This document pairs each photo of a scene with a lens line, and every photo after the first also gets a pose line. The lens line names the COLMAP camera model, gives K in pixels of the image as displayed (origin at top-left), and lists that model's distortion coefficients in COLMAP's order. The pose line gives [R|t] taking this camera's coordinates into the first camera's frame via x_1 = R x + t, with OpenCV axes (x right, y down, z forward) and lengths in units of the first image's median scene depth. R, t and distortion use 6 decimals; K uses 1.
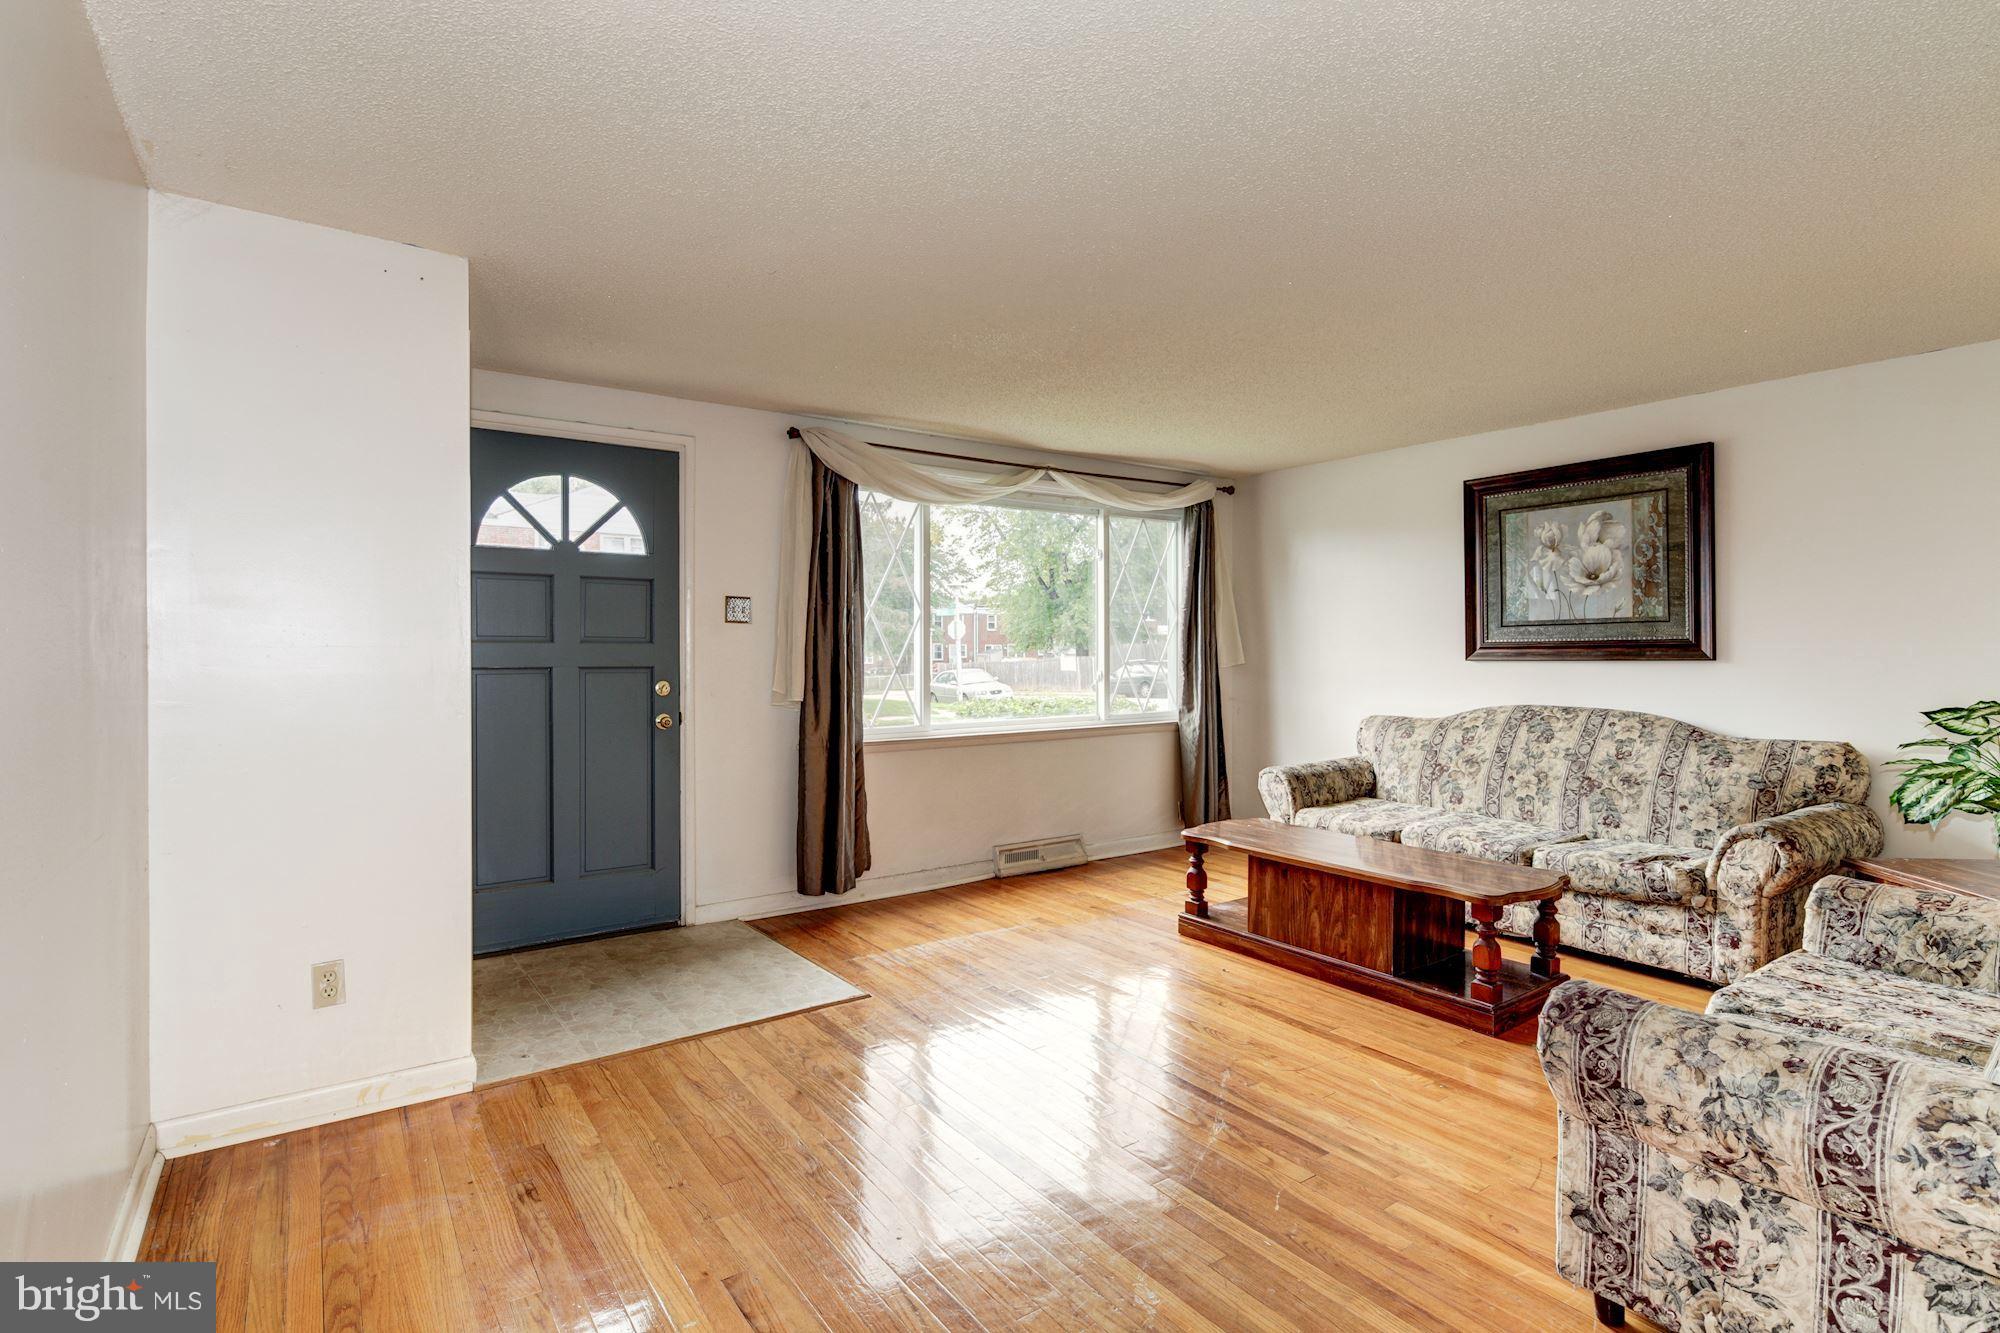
lens RADIAL K [[967.7, 0, 1000.2], [0, 967.7, 662.9], [0, 0, 1]] dist [-0.005712, -0.000680]
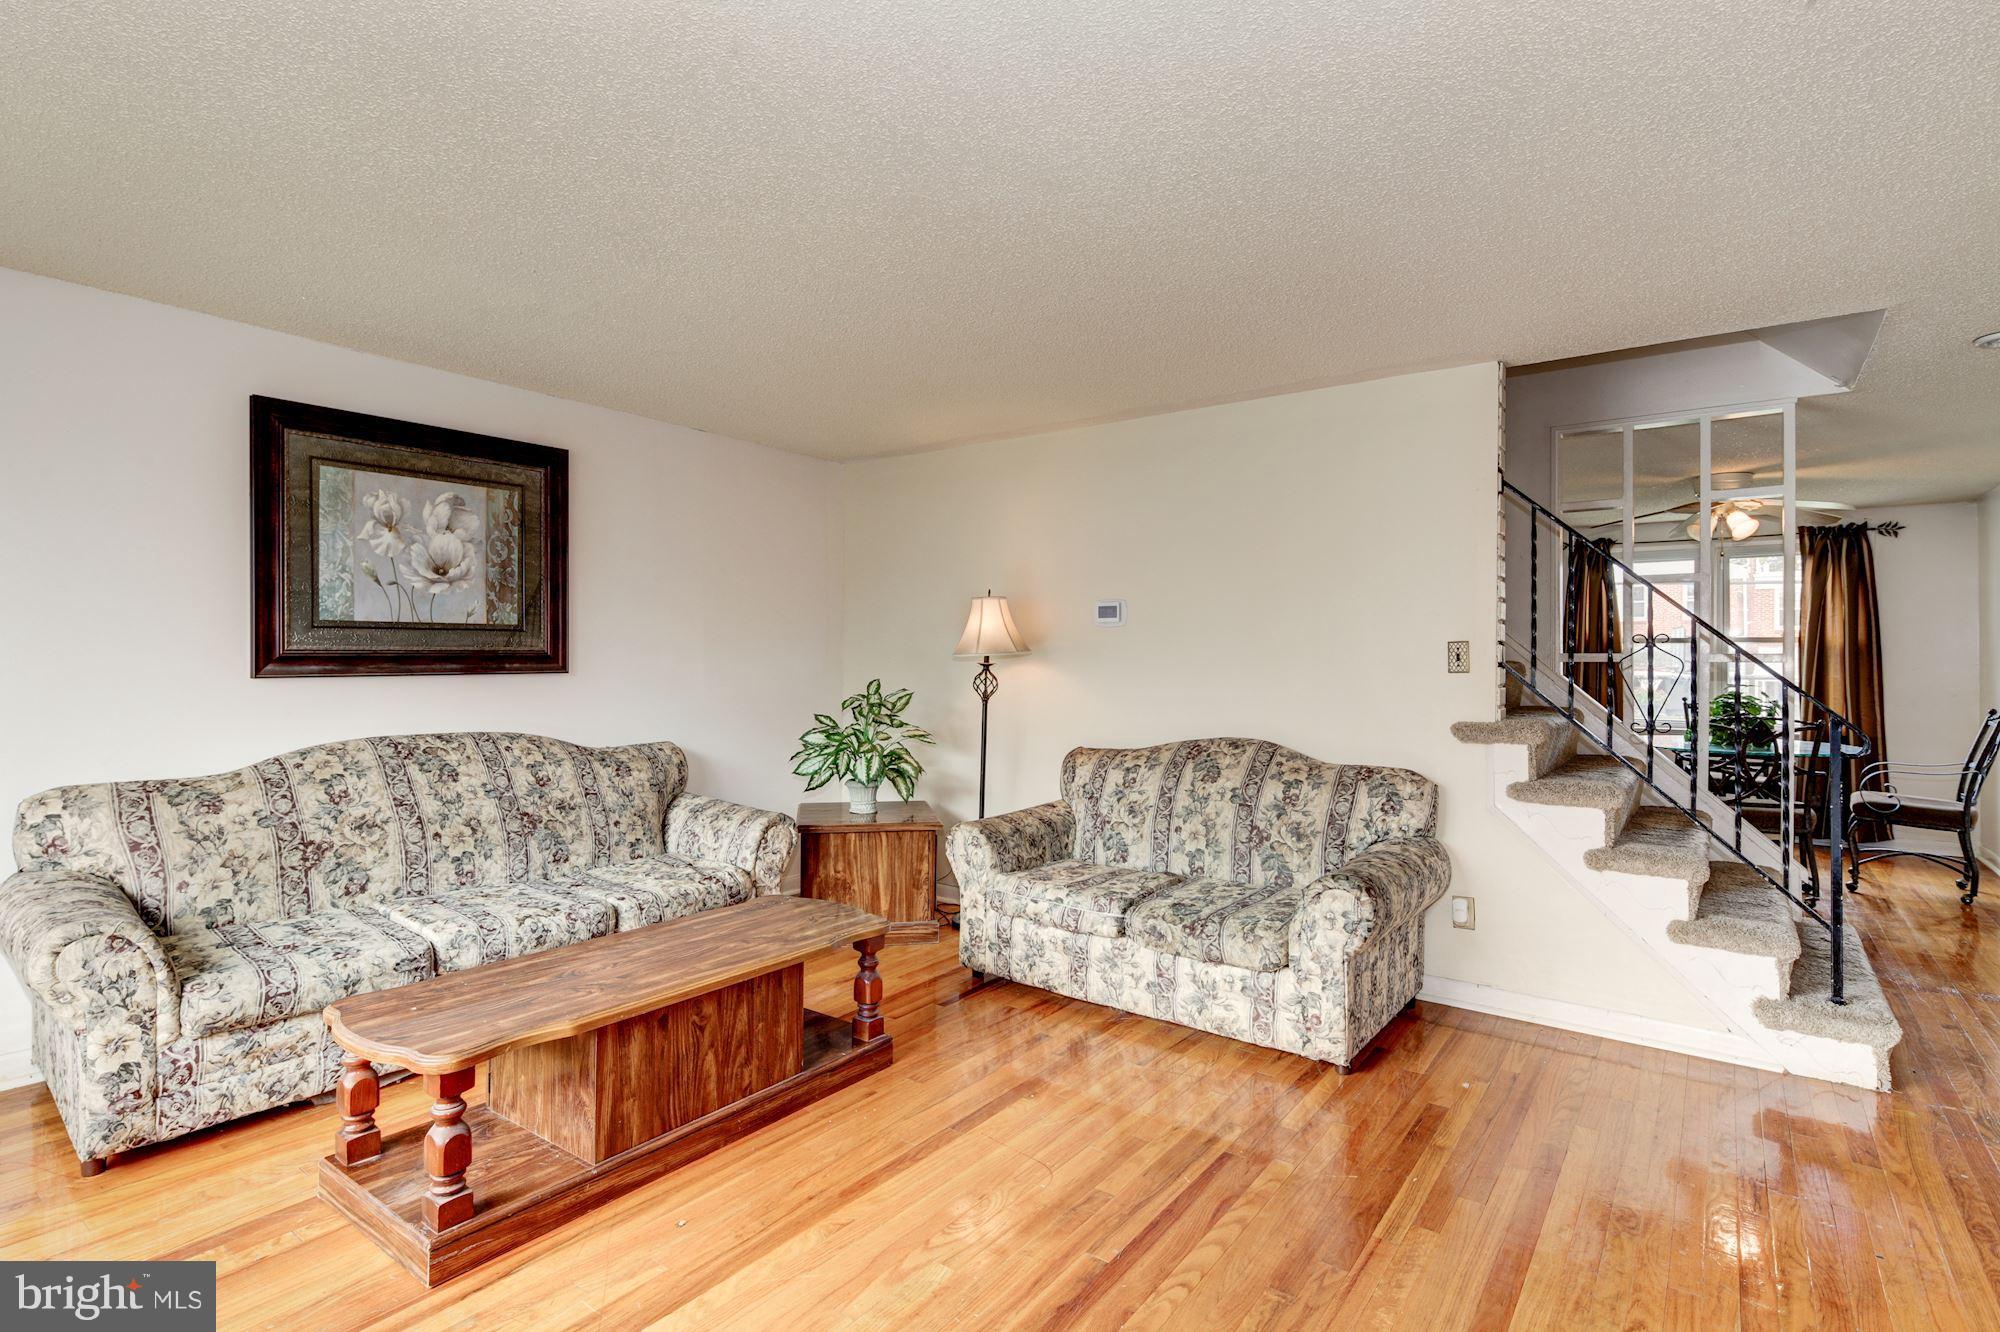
lens RADIAL K [[967.7, 0, 995.0], [0, 967.7, 657.2], [0, 0, 1]] dist [-0.005712, -0.000680]
pose [[-0.308918, 0.002734, 0.951085, -0.305262], [0.007188, 0.999974, -0.000540, -0.013619], [-0.951062, 0.006669, -0.308930, 0.821843]]
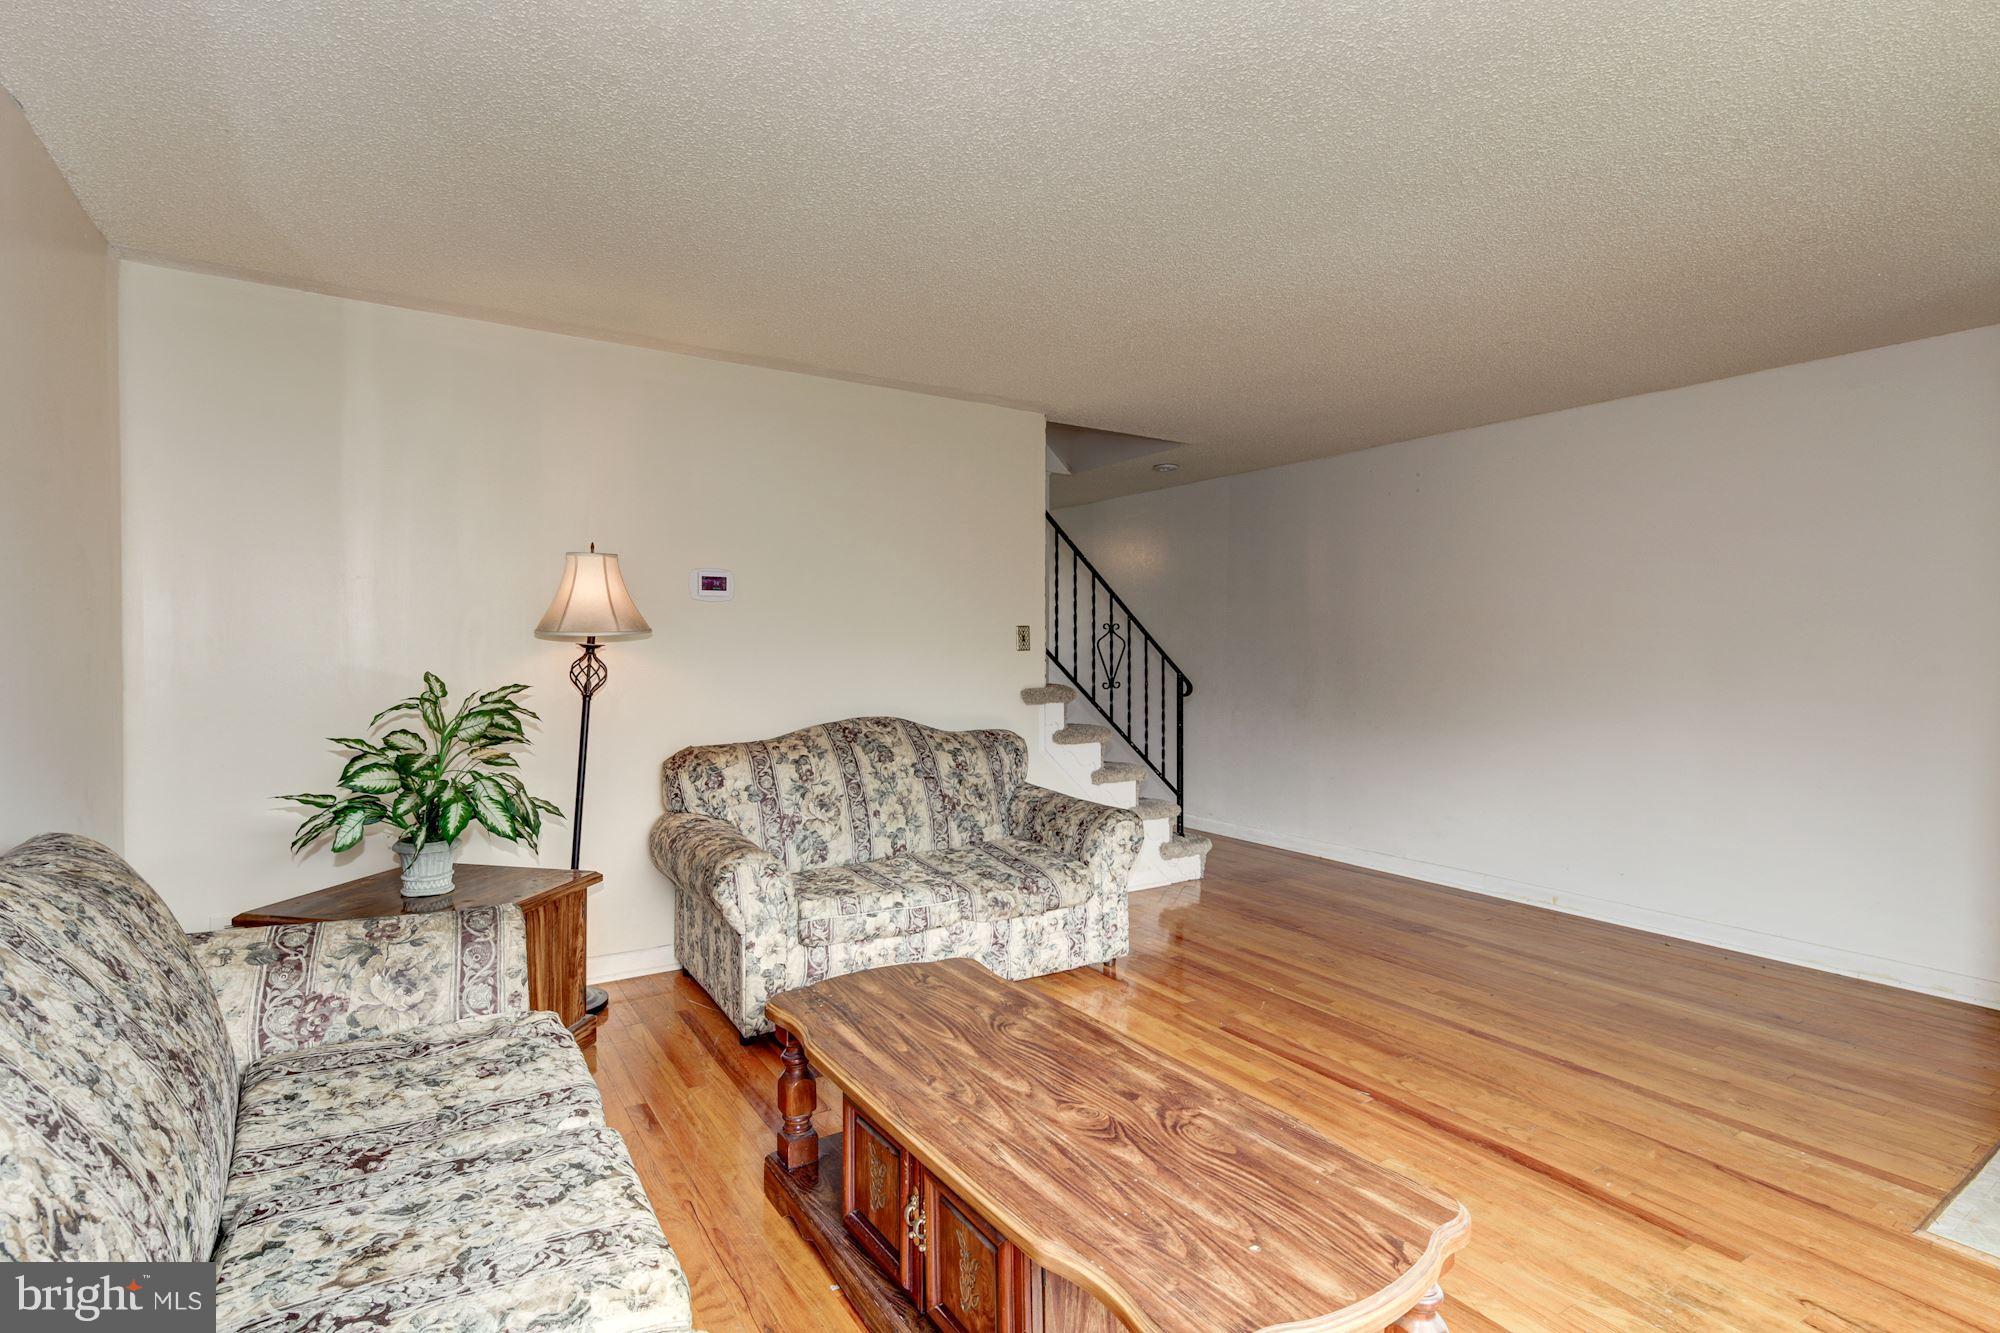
lens RADIAL K [[967.7, 0, 998.4], [0, 967.7, 650.1], [0, 0, 1]] dist [-0.005712, -0.000680]
pose [[-0.999133, -0.001250, 0.041612, 0.315556], [-0.000485, 0.999831, 0.018399, -0.017668], [-0.041628, 0.018363, -0.998964, 1.233667]]
